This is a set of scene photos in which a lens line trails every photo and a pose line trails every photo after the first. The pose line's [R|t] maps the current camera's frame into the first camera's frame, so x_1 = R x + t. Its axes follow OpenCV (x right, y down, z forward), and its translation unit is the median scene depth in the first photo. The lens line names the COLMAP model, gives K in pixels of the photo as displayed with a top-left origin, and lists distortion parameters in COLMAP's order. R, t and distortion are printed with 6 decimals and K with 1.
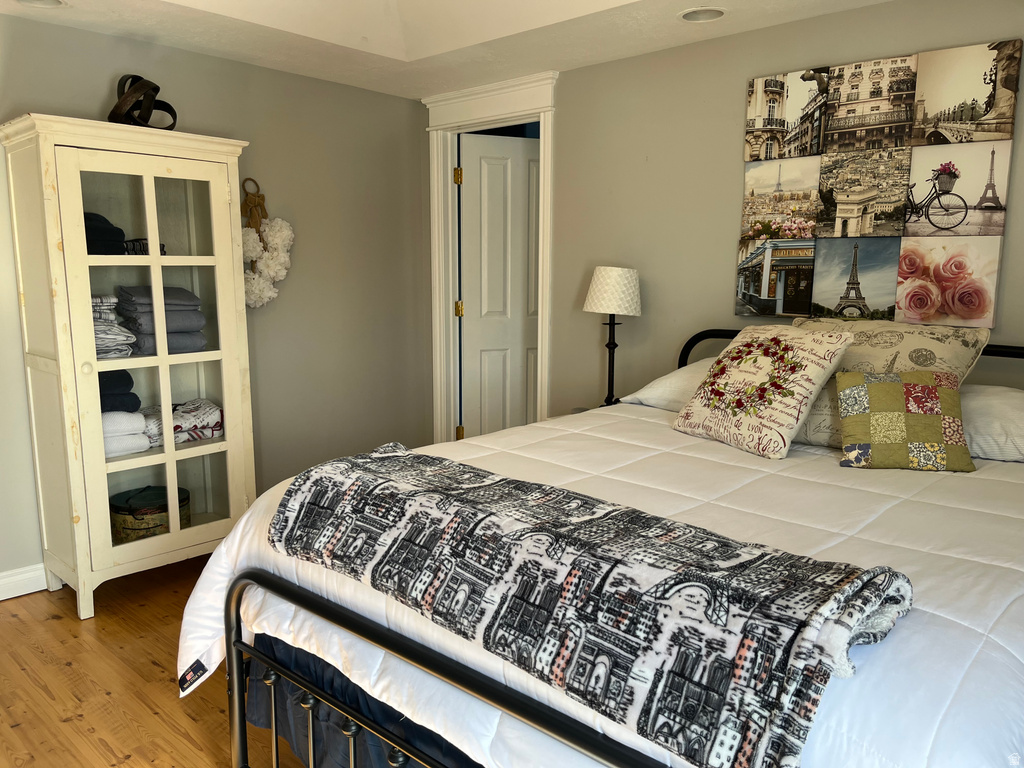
lens RADIAL K [[776.8, 0, 502.4], [0, 776.8, 395.1], [0, 0, 1]] dist [0.046740, -0.072800]
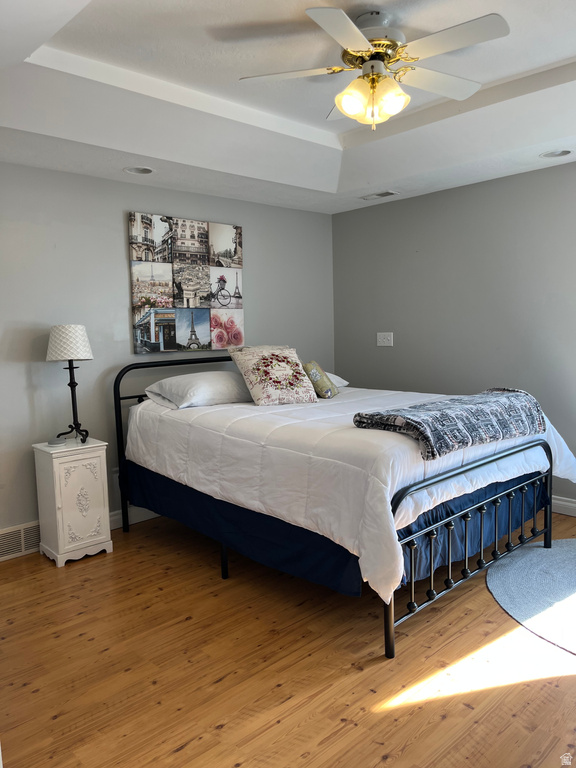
lens RADIAL K [[582.6, 0, 283.6], [0, 582.6, 381.5], [0, 0, 1]] dist [0.046740, -0.072800]
pose [[0.062807, -0.098616, 0.993142, -0.986212], [0.185761, 0.978872, 0.085451, -0.104501], [-0.980586, 0.179120, 0.079799, 0.692586]]
